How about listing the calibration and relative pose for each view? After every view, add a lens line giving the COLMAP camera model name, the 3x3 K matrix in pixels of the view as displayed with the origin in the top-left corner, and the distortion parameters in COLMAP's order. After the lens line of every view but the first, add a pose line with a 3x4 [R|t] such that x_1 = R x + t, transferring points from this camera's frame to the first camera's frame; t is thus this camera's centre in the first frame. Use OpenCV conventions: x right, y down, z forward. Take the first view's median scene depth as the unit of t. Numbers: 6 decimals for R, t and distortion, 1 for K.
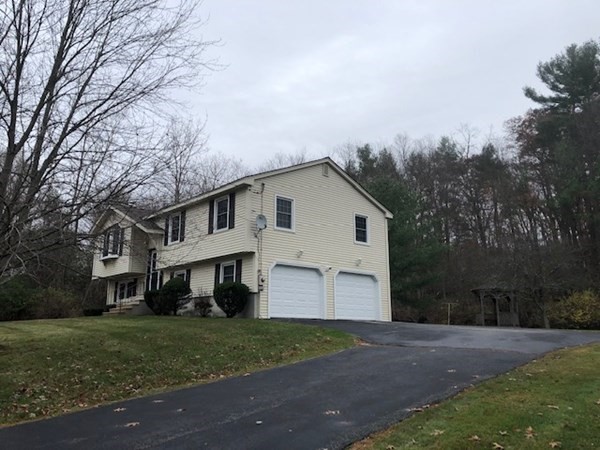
lens RADIAL K [[498.9, 0, 300.0], [0, 498.9, 225.0], [0, 0, 1]] dist [-0.041192, 0.007969]
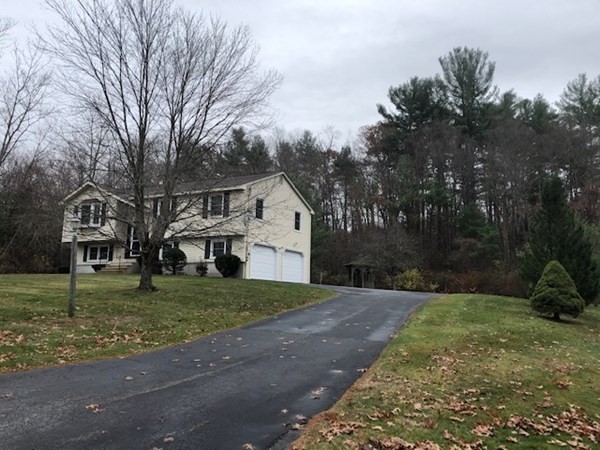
lens RADIAL K [[498.9, 0, 300.0], [0, 498.9, 225.0], [0, 0, 1]] dist [-0.041192, 0.007969]
pose [[0.937449, 0.070334, 0.340944, -0.365328], [-0.093916, 0.994161, 0.053140, -0.058426], [-0.335215, -0.081836, 0.938581, -0.379373]]
